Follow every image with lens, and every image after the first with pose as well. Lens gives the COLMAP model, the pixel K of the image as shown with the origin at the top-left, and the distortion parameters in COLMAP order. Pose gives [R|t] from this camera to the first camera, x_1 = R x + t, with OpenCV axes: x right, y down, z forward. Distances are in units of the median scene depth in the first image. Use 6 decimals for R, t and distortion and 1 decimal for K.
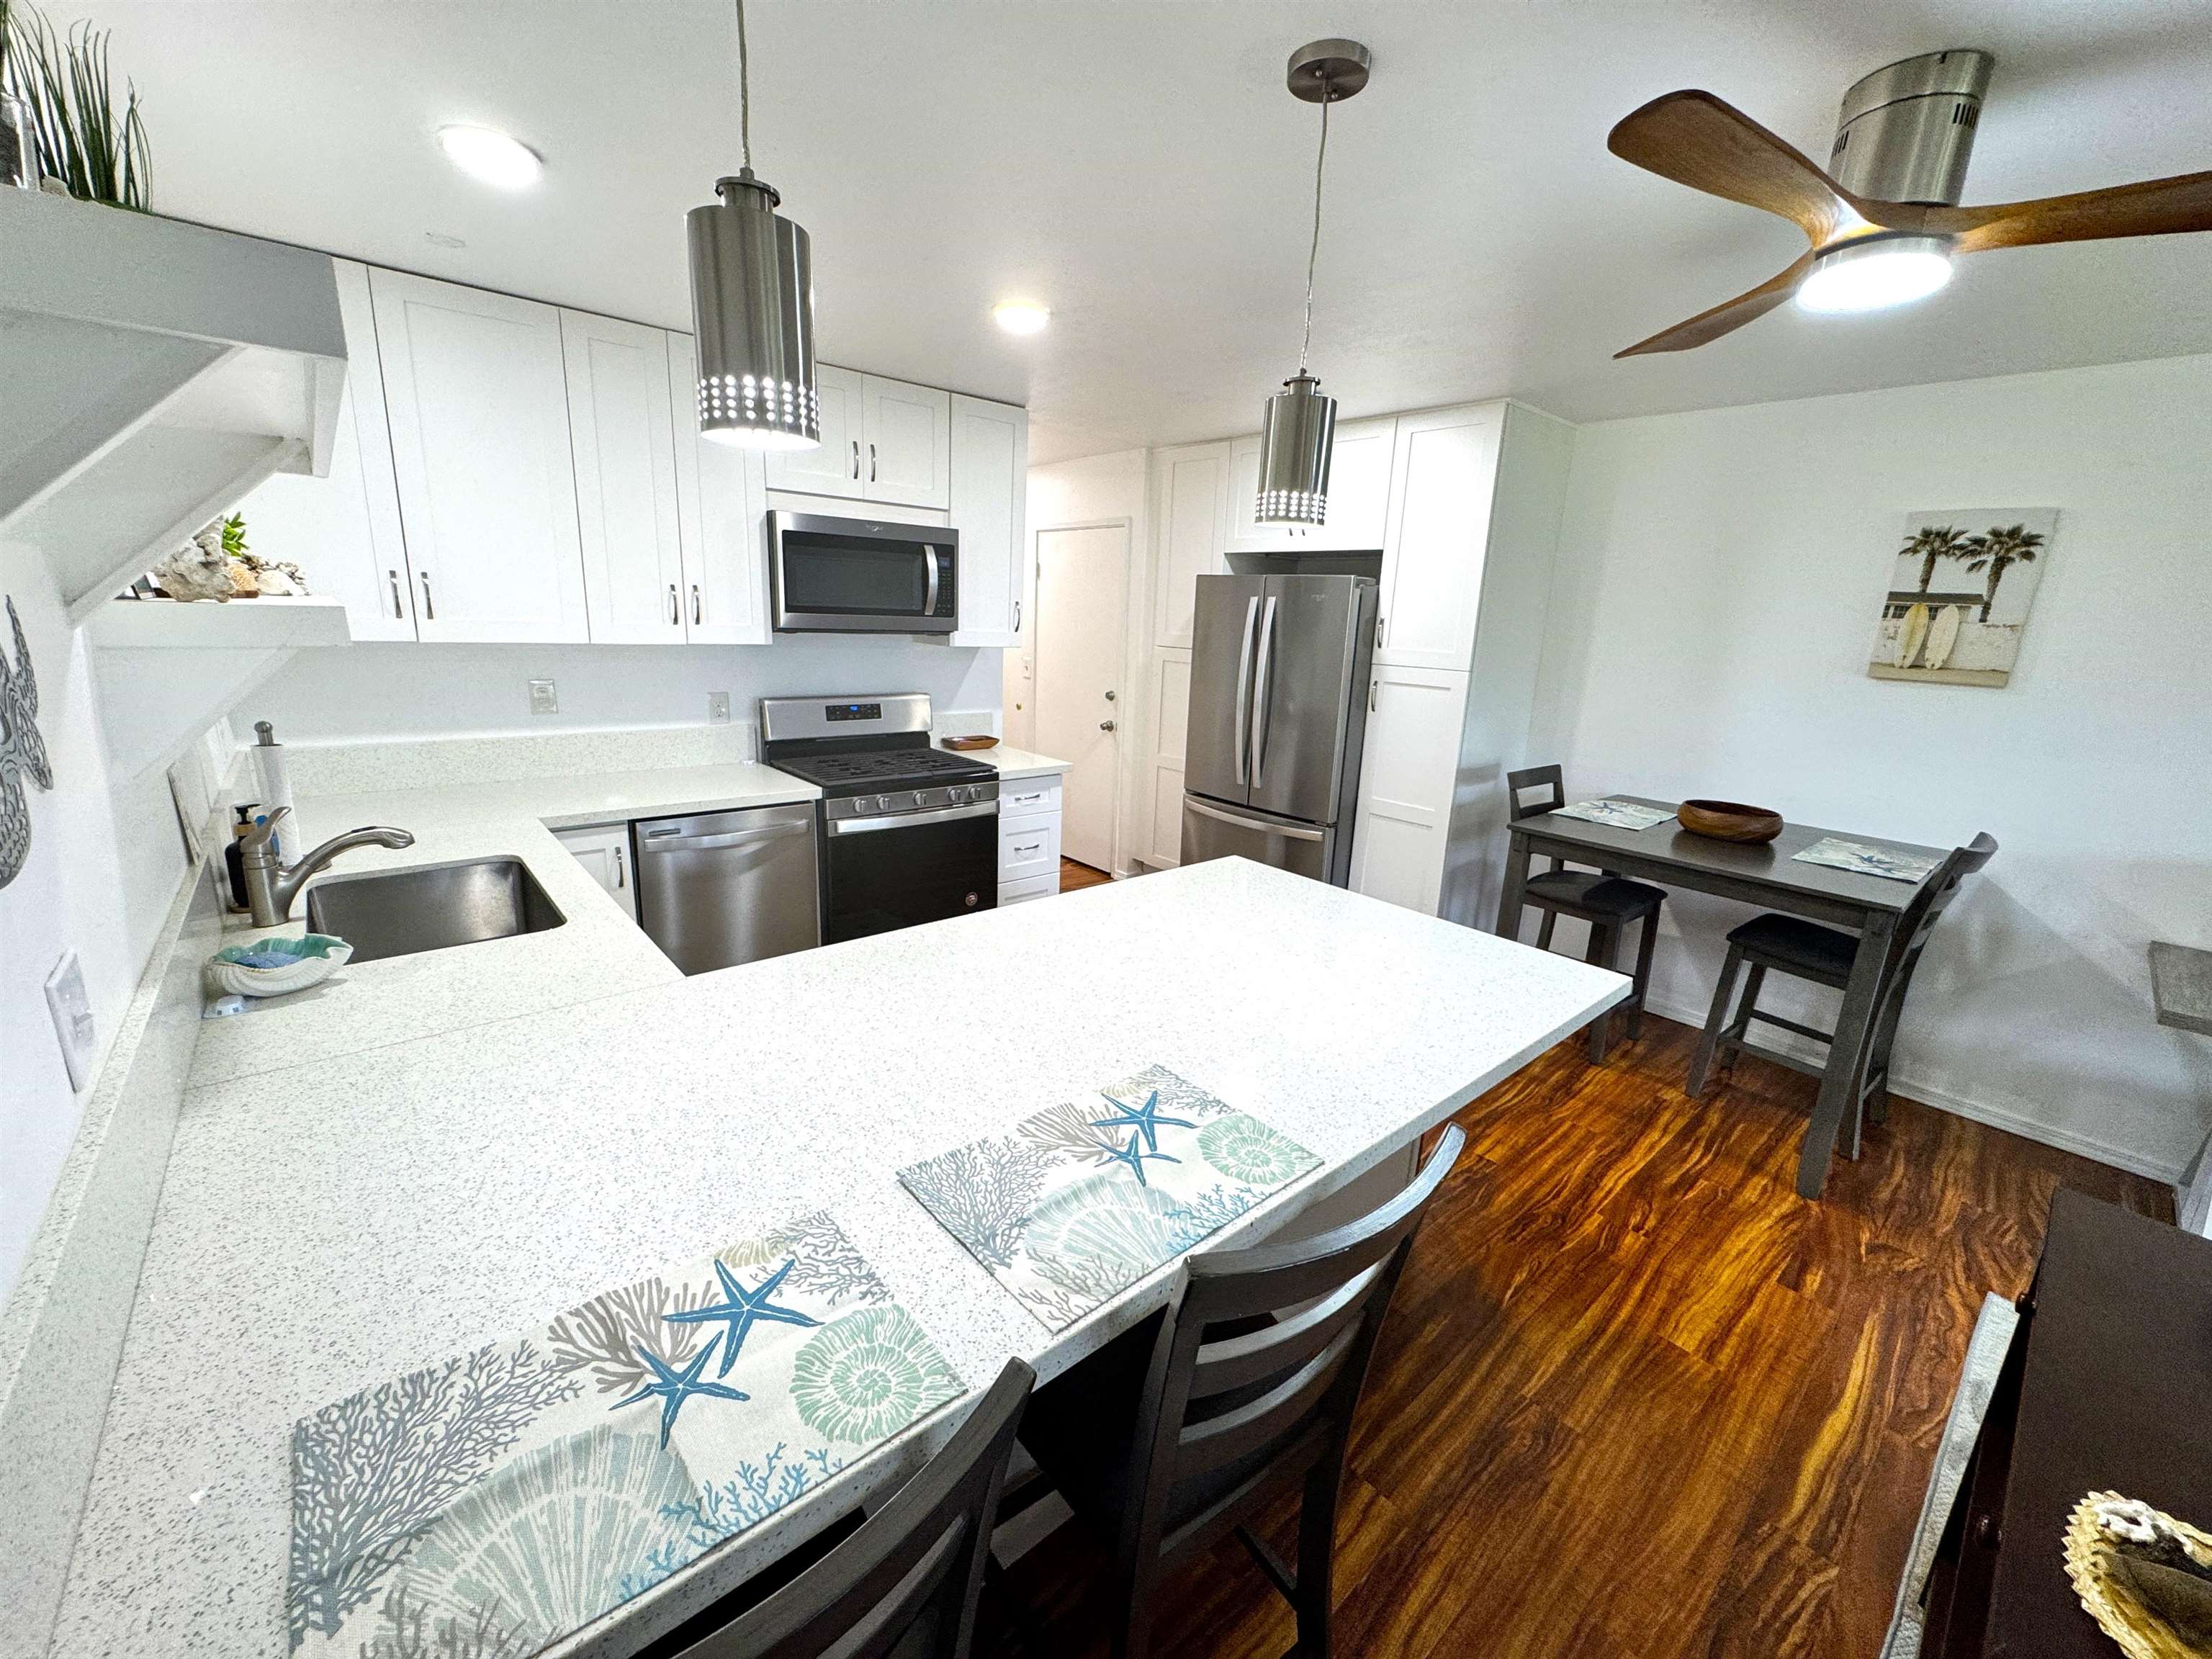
lens RADIAL K [[883.1, 0, 1108.5], [0, 883.1, 825.2], [0, 0, 1]] dist [-0.004059, 0.000486]
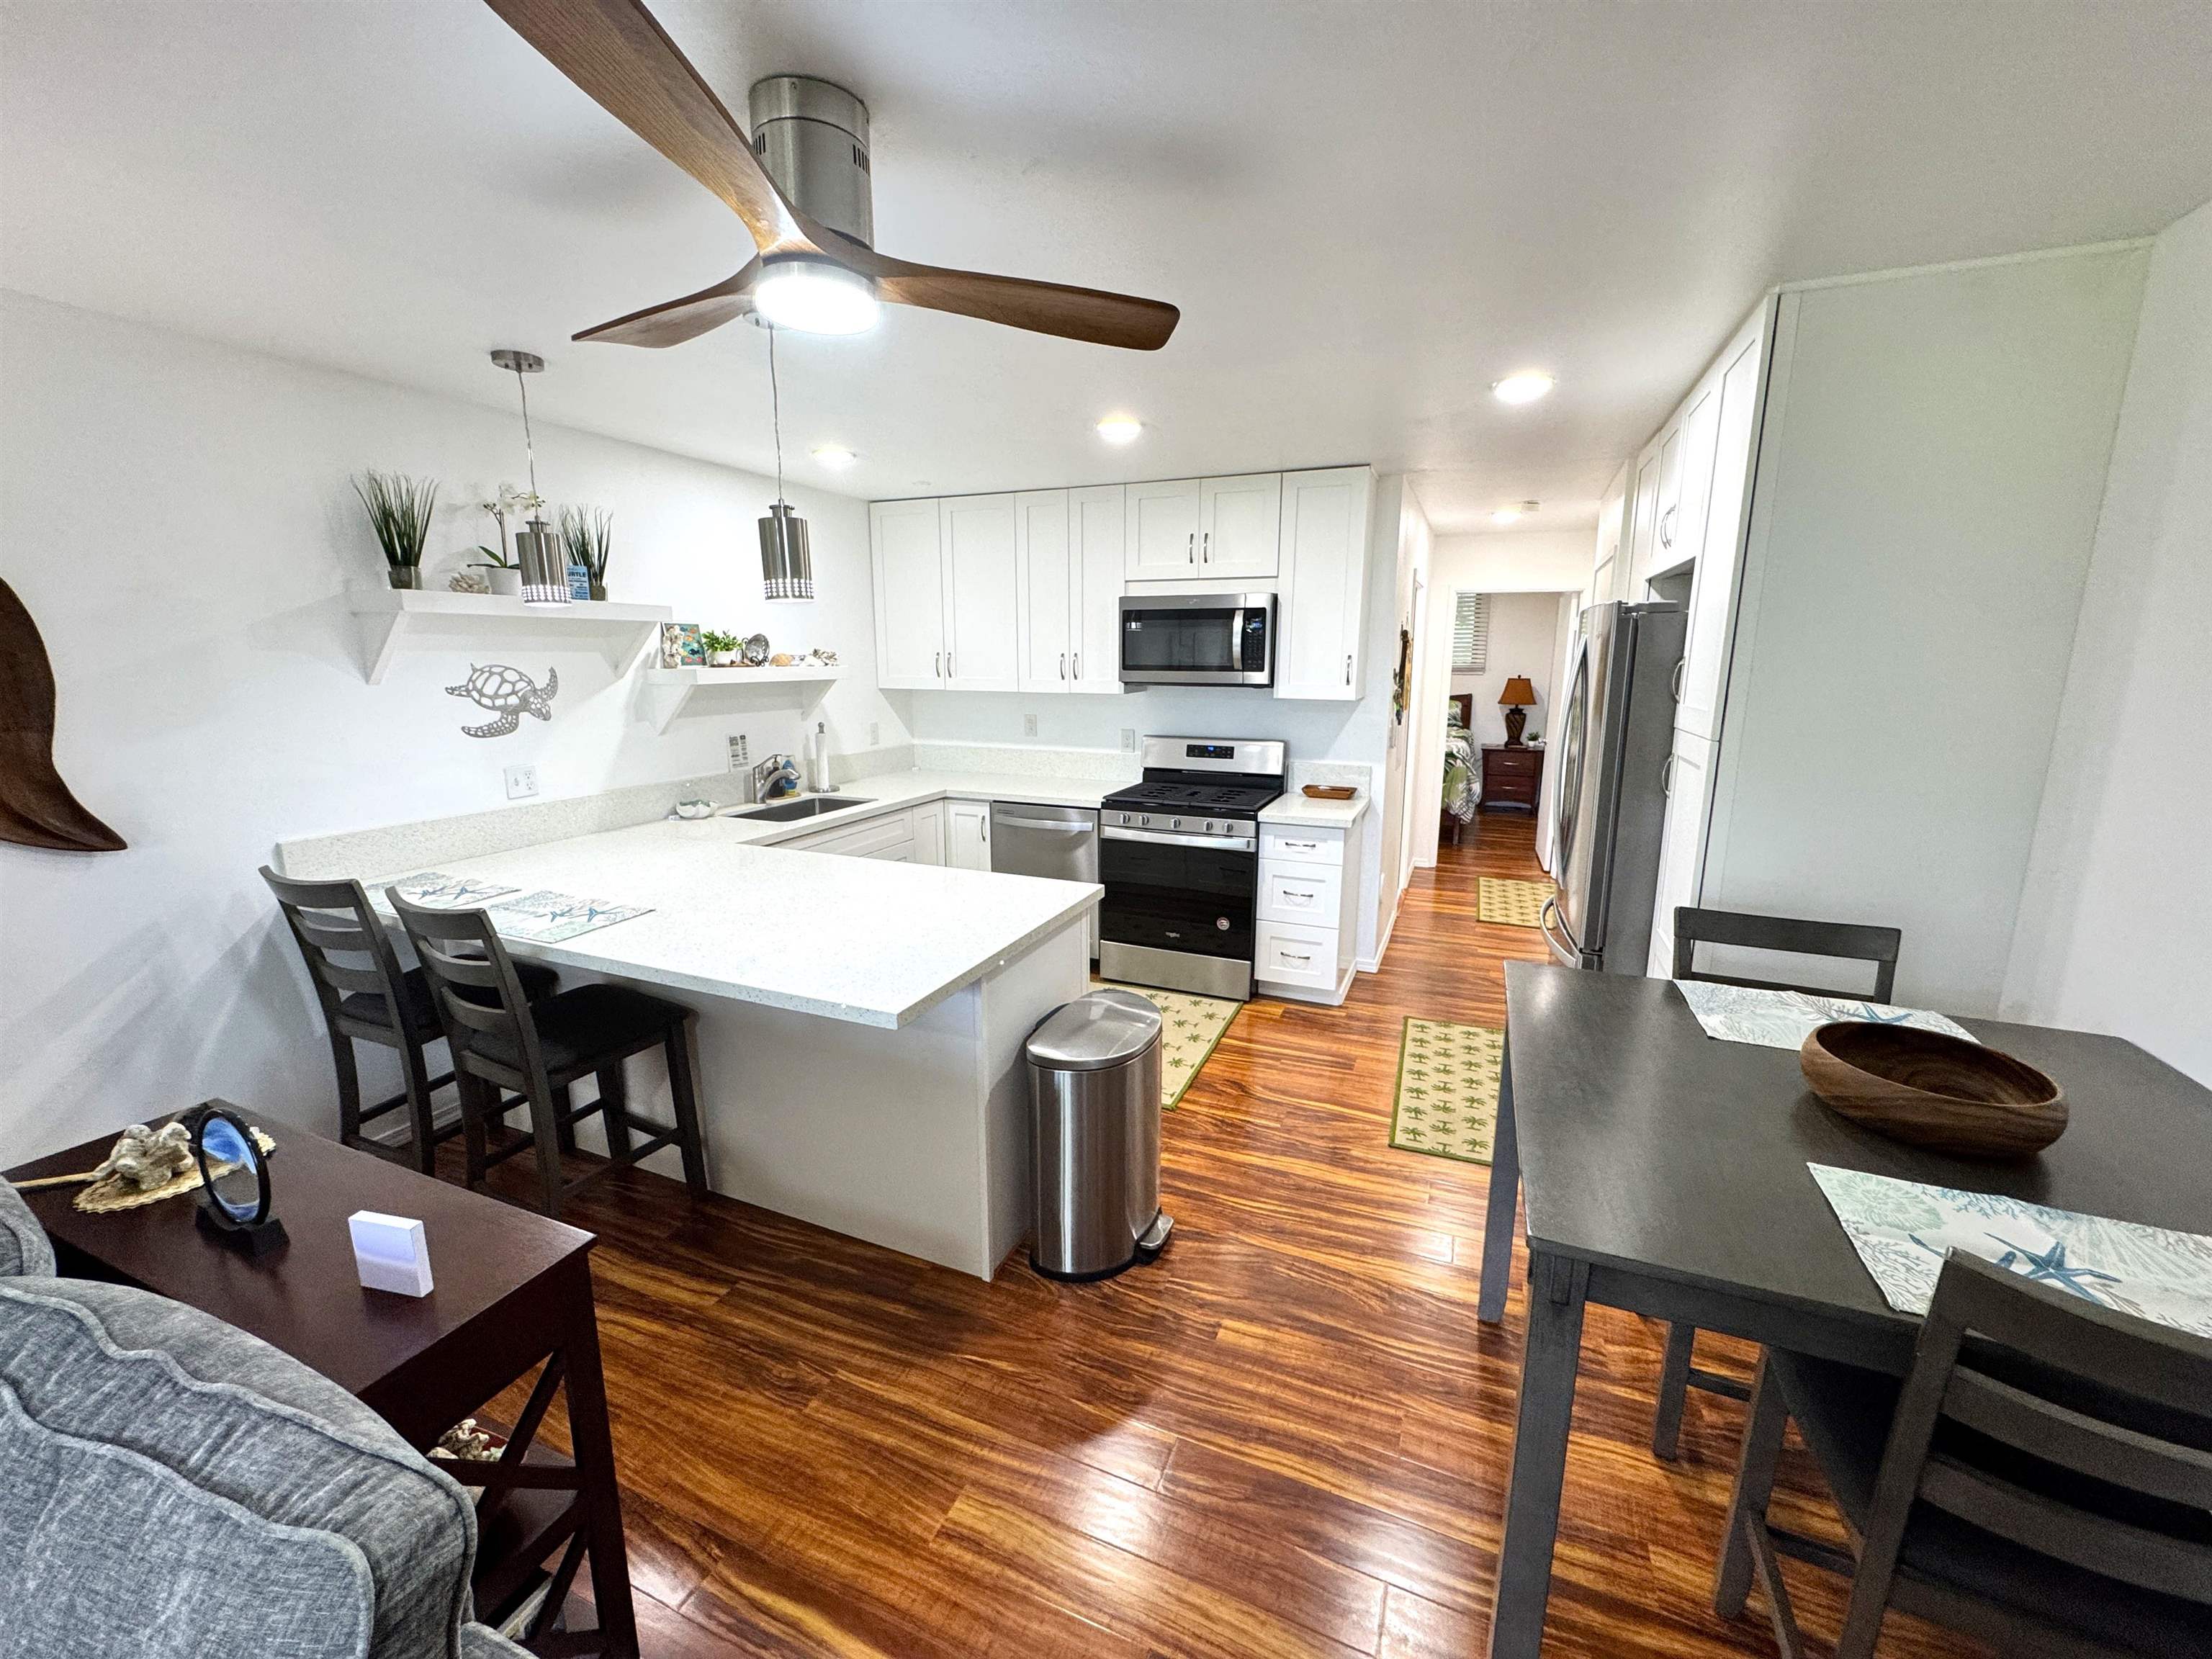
lens RADIAL K [[883.1, 0, 1104.3], [0, 883.1, 827.5], [0, 0, 1]] dist [-0.004059, 0.000486]
pose [[0.437867, 0.134277, -0.888956, 1.063763], [-0.197037, 0.979077, 0.050837, -0.087147], [0.877182, 0.152898, 0.455163, 0.499403]]
